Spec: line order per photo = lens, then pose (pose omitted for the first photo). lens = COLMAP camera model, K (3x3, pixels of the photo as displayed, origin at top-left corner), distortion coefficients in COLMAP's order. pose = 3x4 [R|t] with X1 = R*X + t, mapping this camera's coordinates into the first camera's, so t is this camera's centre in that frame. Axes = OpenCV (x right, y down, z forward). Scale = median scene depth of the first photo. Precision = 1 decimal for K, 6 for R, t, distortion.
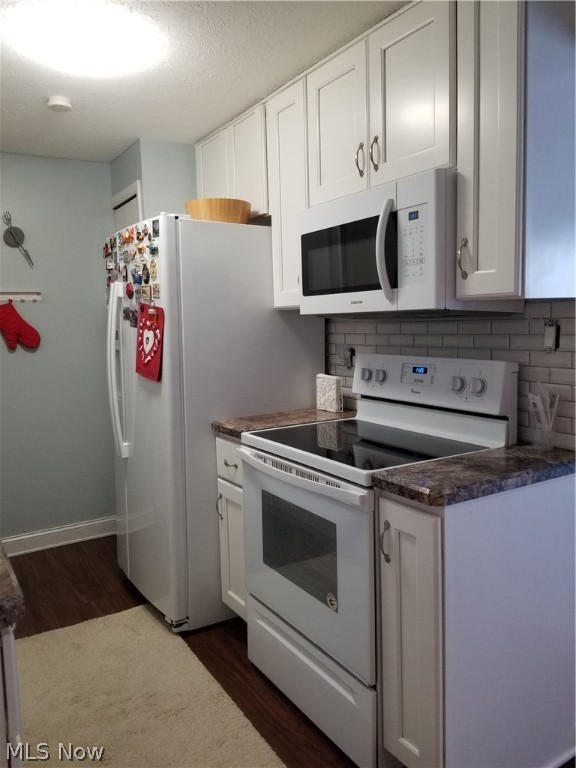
lens RADIAL K [[625.0, 0, 289.0], [0, 625.0, 375.2], [0, 0, 1]] dist [0.086243, -0.152050]
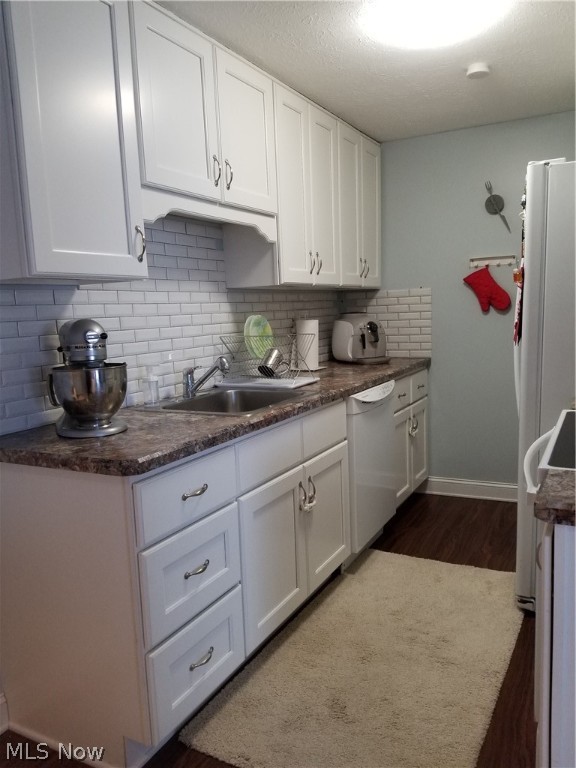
lens RADIAL K [[603.1, 0, 252.0], [0, 603.1, 394.1], [0, 0, 1]] dist [0.071014, -0.116598]
pose [[0.474979, 0.125258, -0.871037, 0.348876], [-0.041120, 0.991896, 0.120215, -0.011051], [0.879036, -0.021283, 0.476280, 0.175631]]
